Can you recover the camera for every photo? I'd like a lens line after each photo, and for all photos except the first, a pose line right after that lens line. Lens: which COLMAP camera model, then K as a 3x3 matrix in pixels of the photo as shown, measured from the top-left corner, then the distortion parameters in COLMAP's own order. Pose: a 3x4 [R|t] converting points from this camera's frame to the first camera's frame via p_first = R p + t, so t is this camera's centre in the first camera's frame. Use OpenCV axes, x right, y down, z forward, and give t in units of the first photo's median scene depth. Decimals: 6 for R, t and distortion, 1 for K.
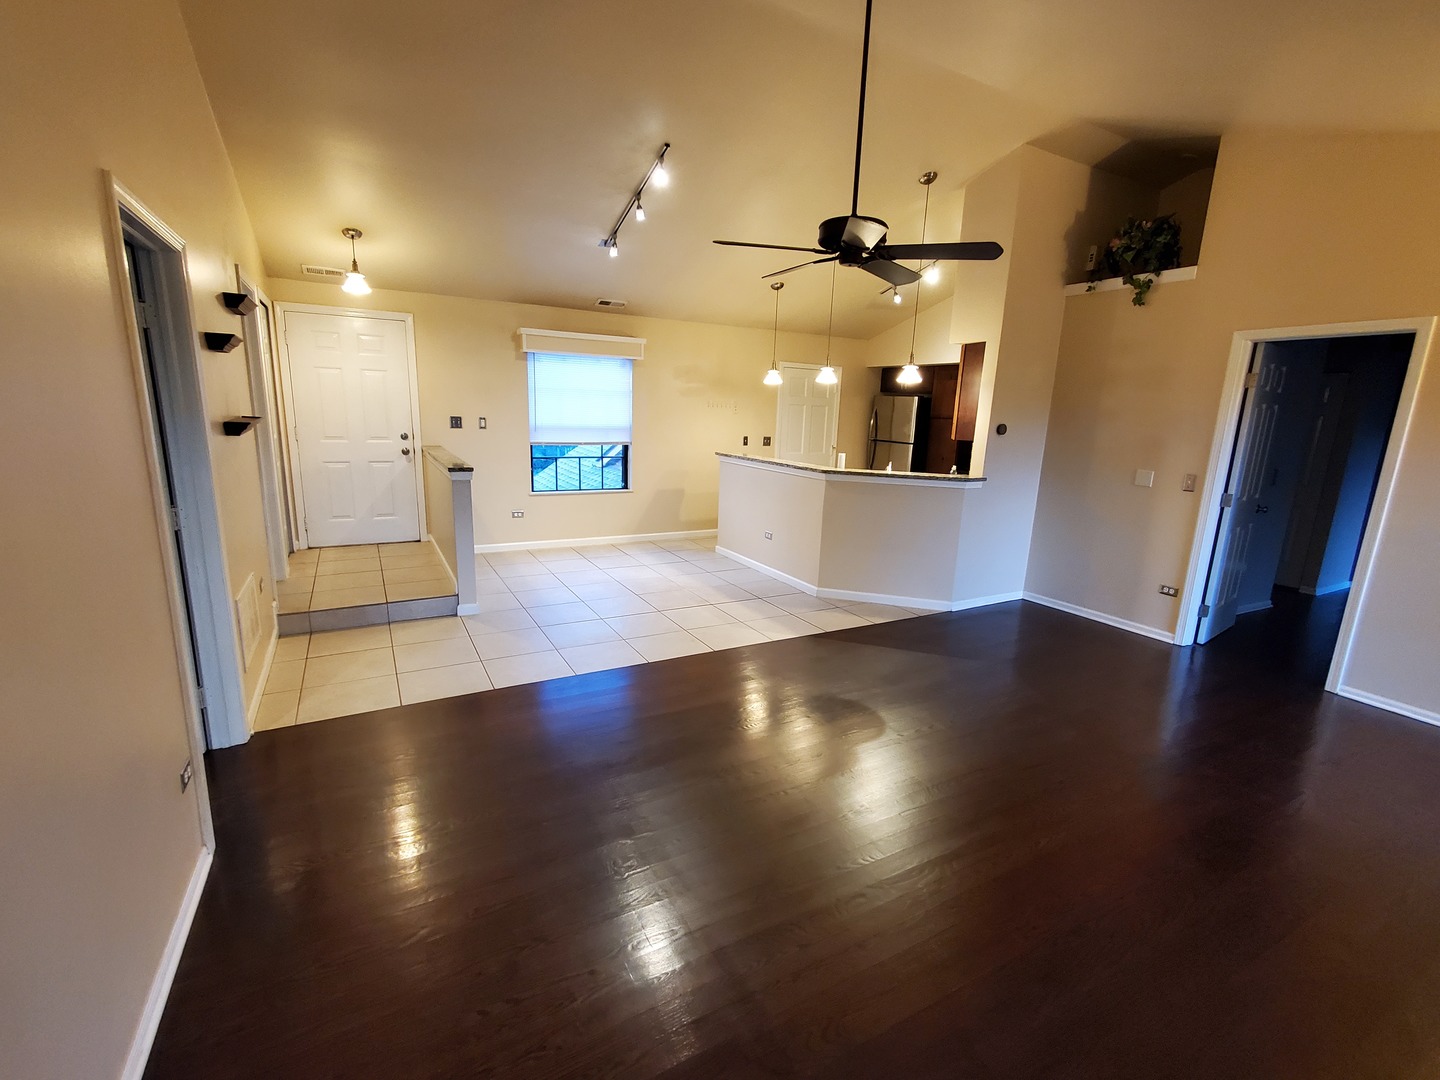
lens RADIAL K [[645.5, 0, 721.7], [0, 645.5, 549.9], [0, 0, 1]] dist [0.006624, 0.000562]
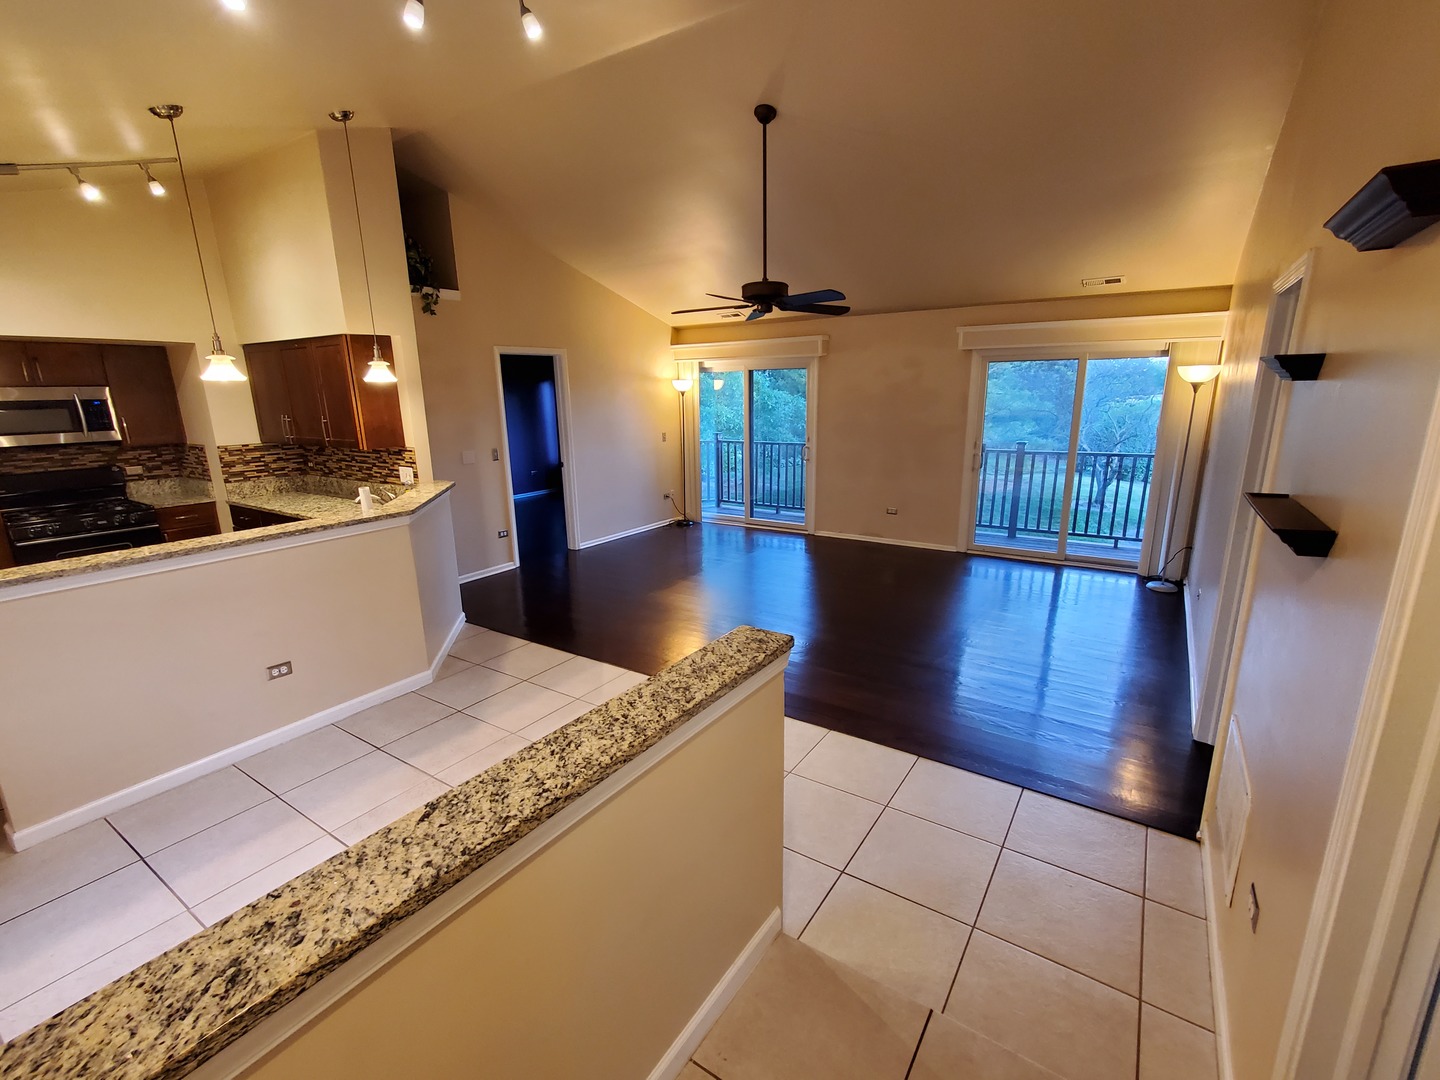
lens RADIAL K [[645.5, 0, 721.7], [0, 645.5, 549.9], [0, 0, 1]] dist [0.006624, 0.000562]
pose [[-0.467857, -0.238951, 0.850889, -0.666746], [0.191096, 0.912633, 0.361363, -0.298487], [-0.862898, 0.331667, -0.381319, 1.087547]]
